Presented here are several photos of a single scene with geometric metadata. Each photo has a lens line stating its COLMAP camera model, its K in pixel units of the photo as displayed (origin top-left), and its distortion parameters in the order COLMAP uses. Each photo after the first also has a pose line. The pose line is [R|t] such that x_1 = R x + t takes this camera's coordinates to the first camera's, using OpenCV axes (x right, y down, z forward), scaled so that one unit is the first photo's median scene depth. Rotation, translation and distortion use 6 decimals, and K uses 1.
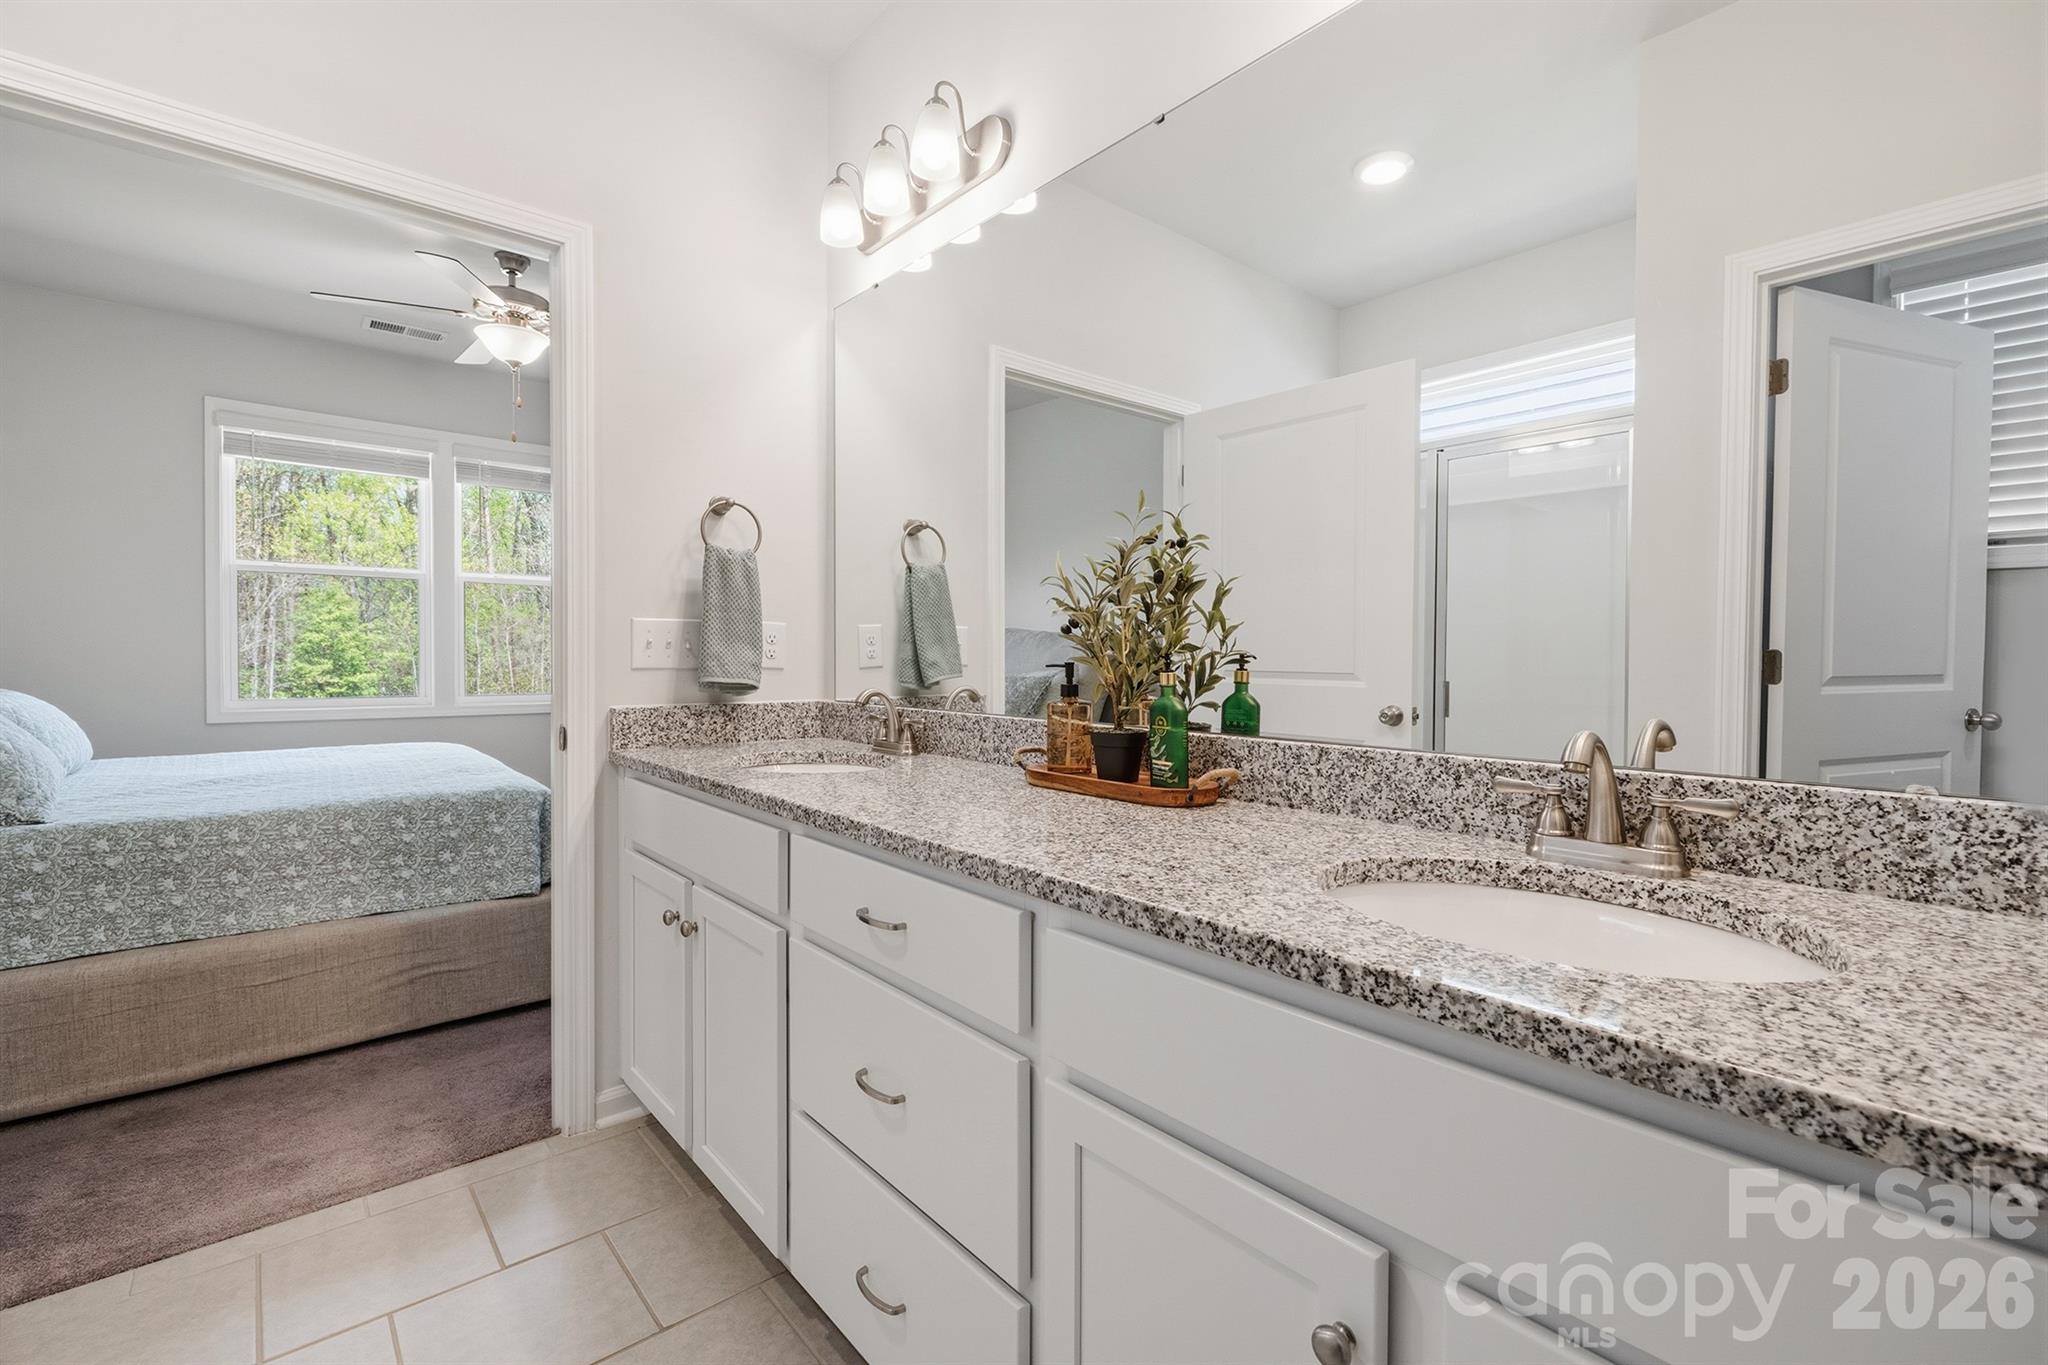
lens RADIAL K [[883.2, 0, 1017.1], [0, 883.2, 664.4], [0, 0, 1]] dist [-0.027703, -0.000050]
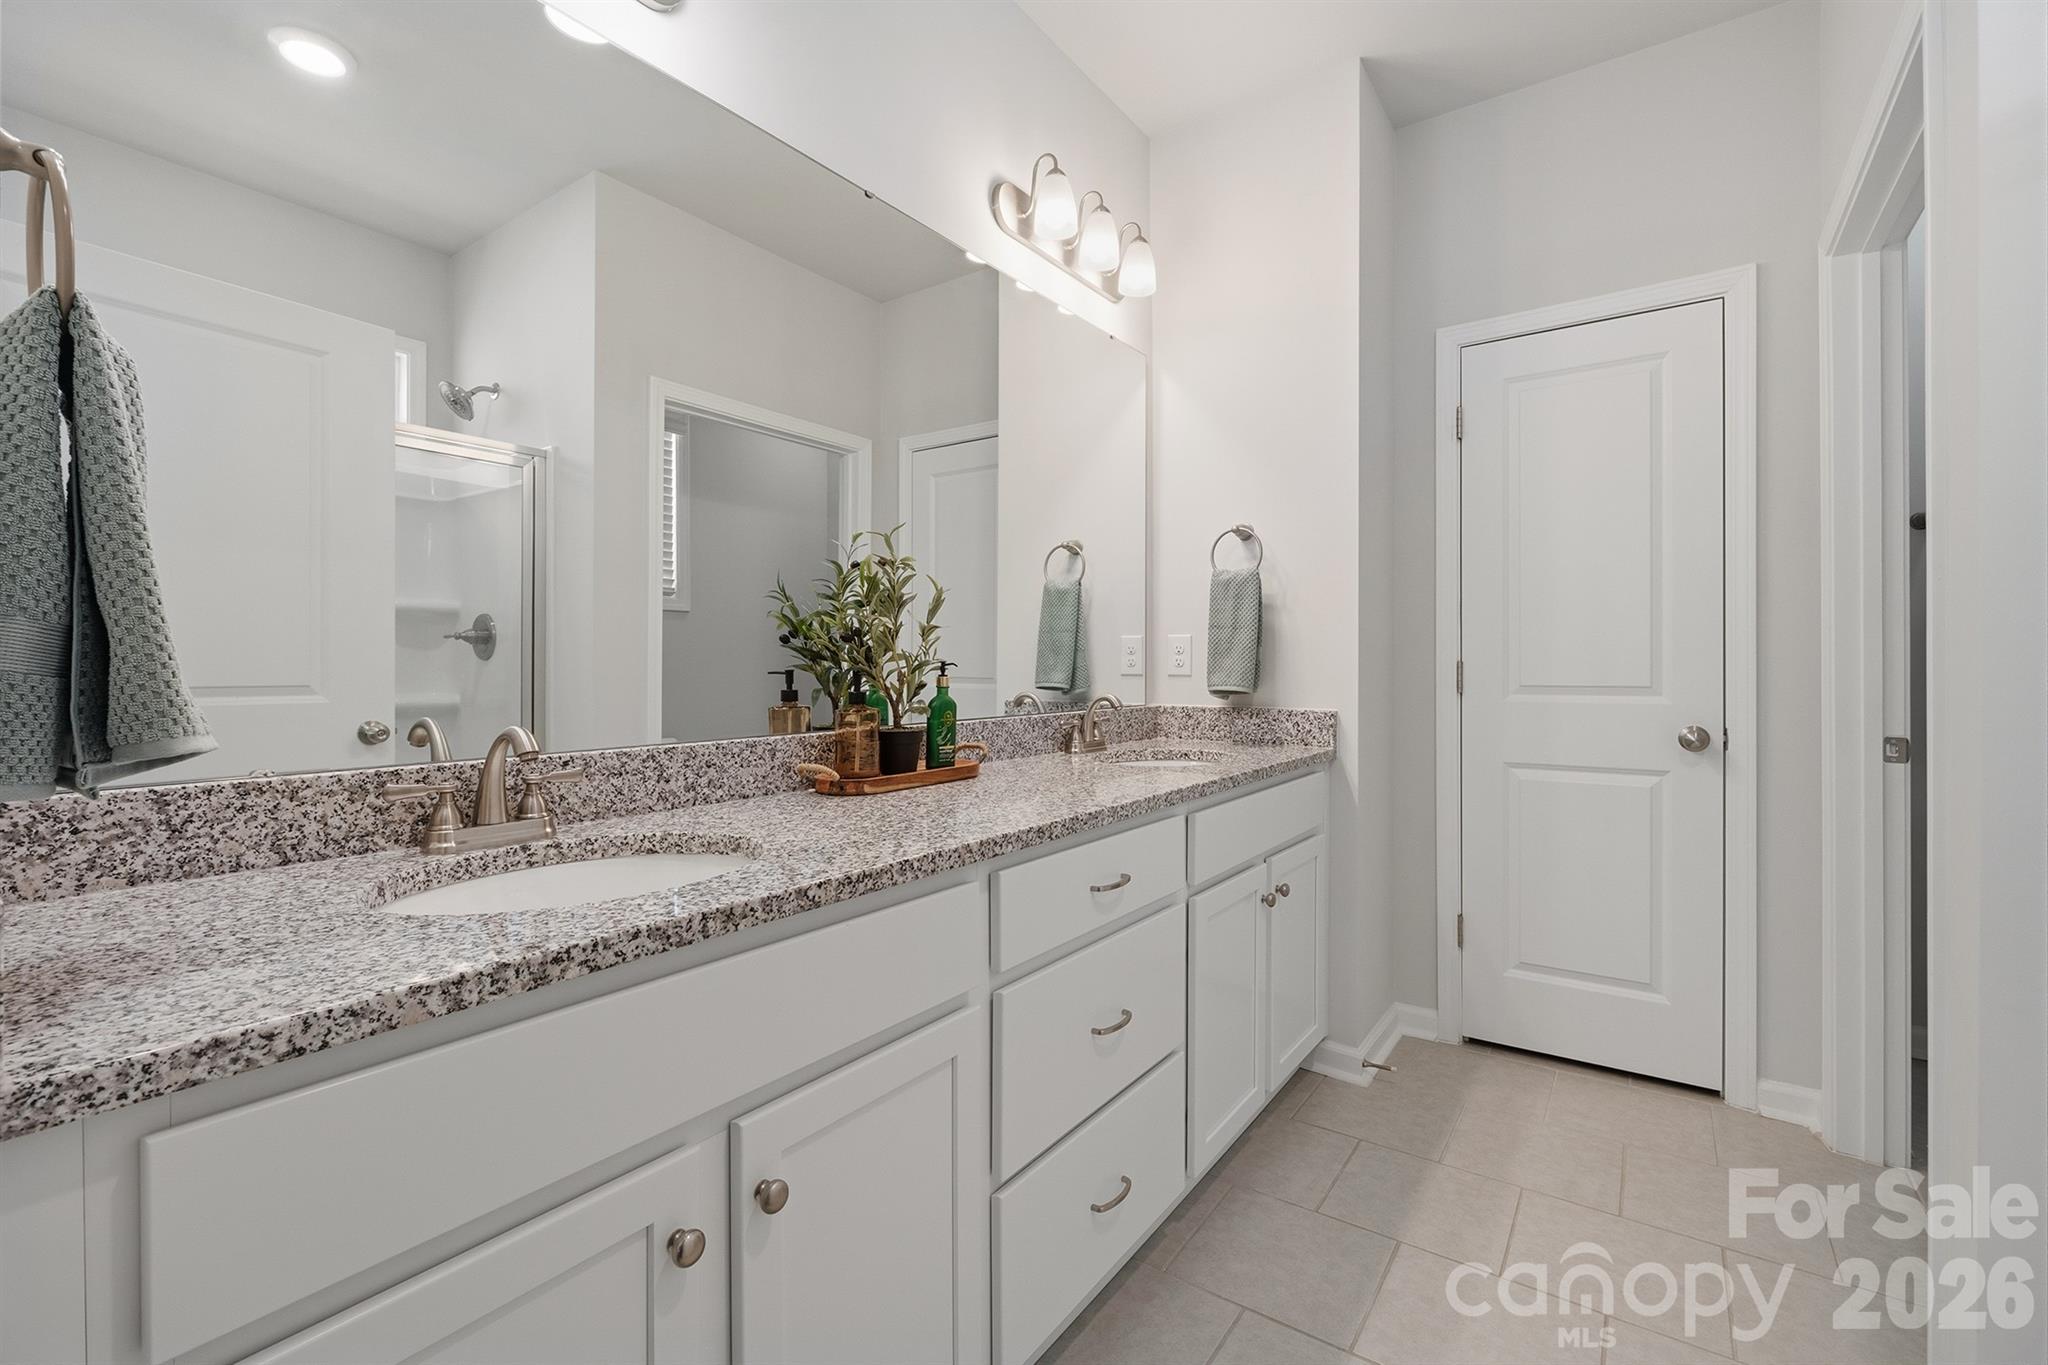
lens RADIAL K [[883.2, 0, 1017.1], [0, 883.2, 664.4], [0, 0, 1]] dist [-0.027703, -0.000050]
pose [[-0.209532, -0.008979, 0.977761, -1.125996], [0.010847, 0.999875, 0.011506, -0.024125], [-0.977742, 0.013017, -0.209408, 1.174958]]
